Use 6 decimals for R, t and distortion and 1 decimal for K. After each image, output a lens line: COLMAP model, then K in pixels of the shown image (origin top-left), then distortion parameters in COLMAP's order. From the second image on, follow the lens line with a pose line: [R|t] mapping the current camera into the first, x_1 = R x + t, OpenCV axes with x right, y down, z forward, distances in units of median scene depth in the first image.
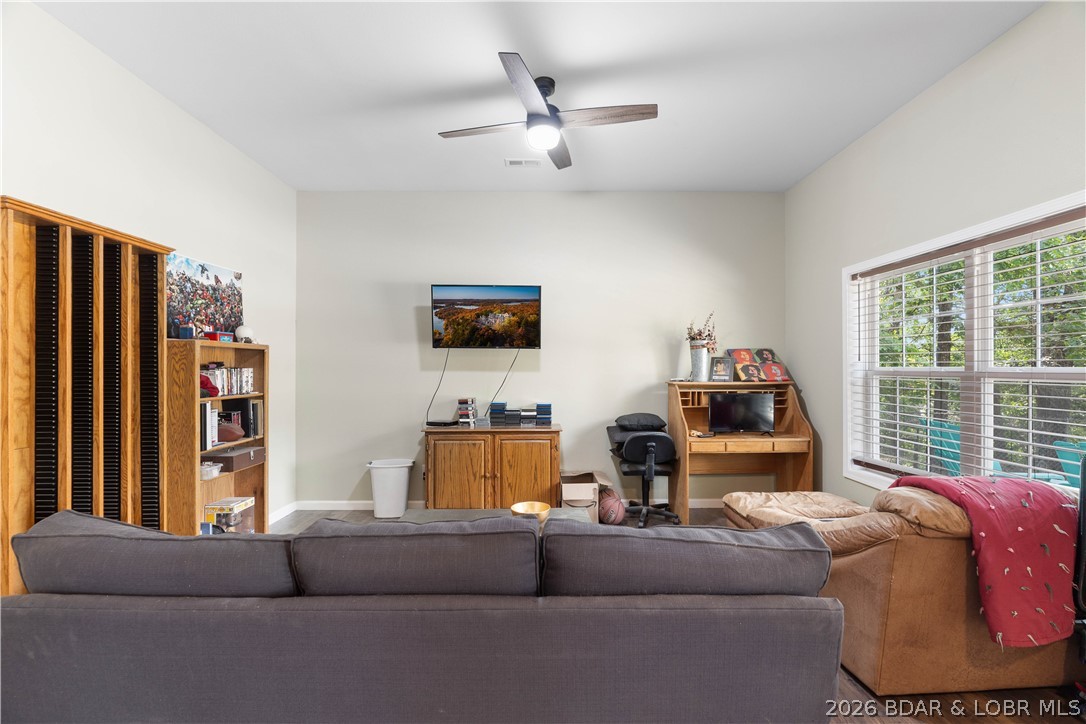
lens RADIAL K [[480.3, 0, 549.5], [0, 480.3, 364.4], [0, 0, 1]] dist [-0.010342, 0.001020]
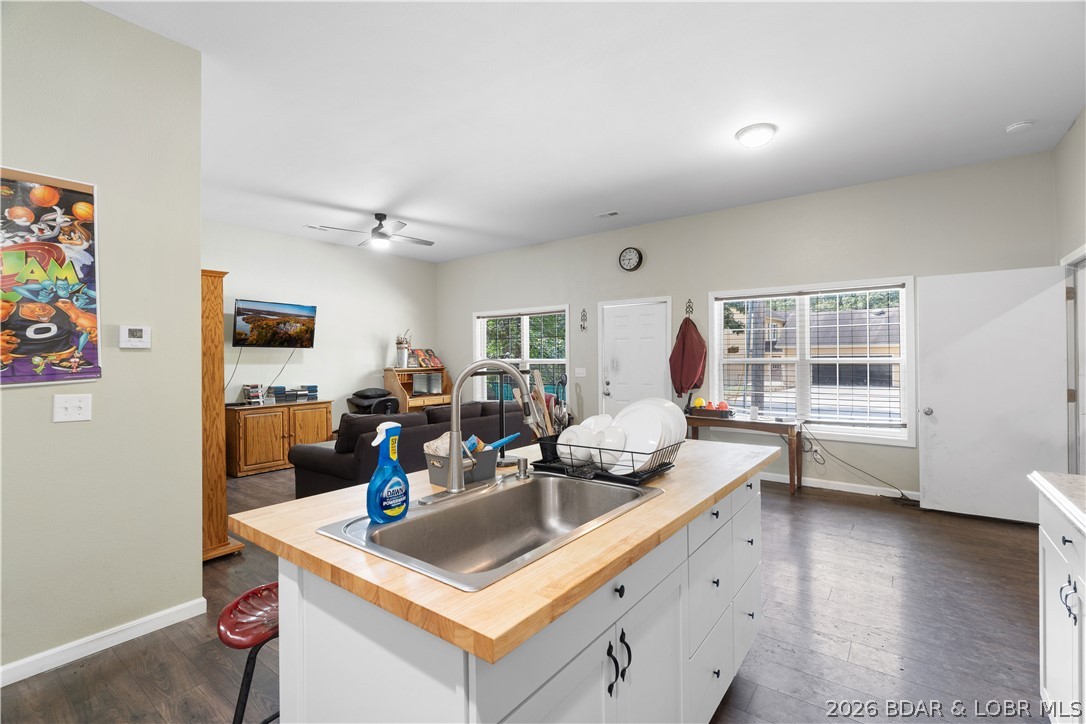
lens RADIAL K [[480.3, 0, 539.5], [0, 480.3, 355.4], [0, 0, 1]] dist [-0.010342, 0.001020]
pose [[0.616152, 0.001130, 0.787626, -0.760635], [0.004220, 0.999980, -0.004737, 0.000255], [-0.787616, 0.006243, 0.616135, -0.468275]]
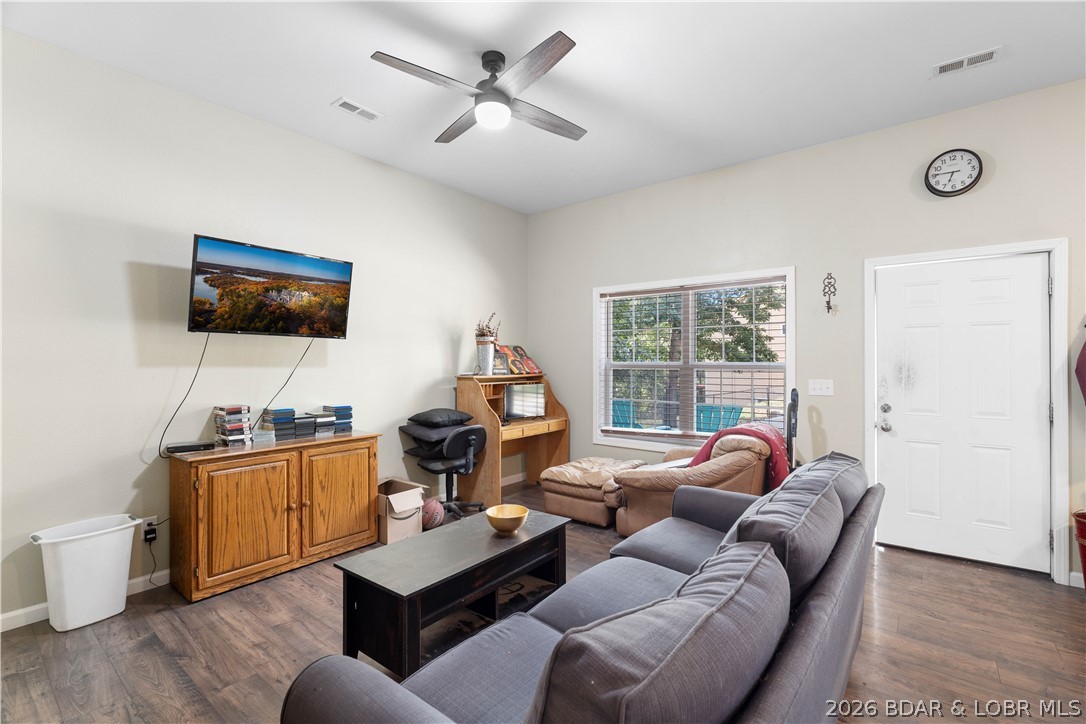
lens RADIAL K [[480.3, 0, 546.3], [0, 480.3, 358.3], [0, 0, 1]] dist [-0.010342, 0.001020]
pose [[0.633144, 0.006860, 0.774004, -0.438974], [-0.004567, 0.999976, -0.005127, 0.003091], [-0.774020, -0.000288, 0.633161, 0.216770]]
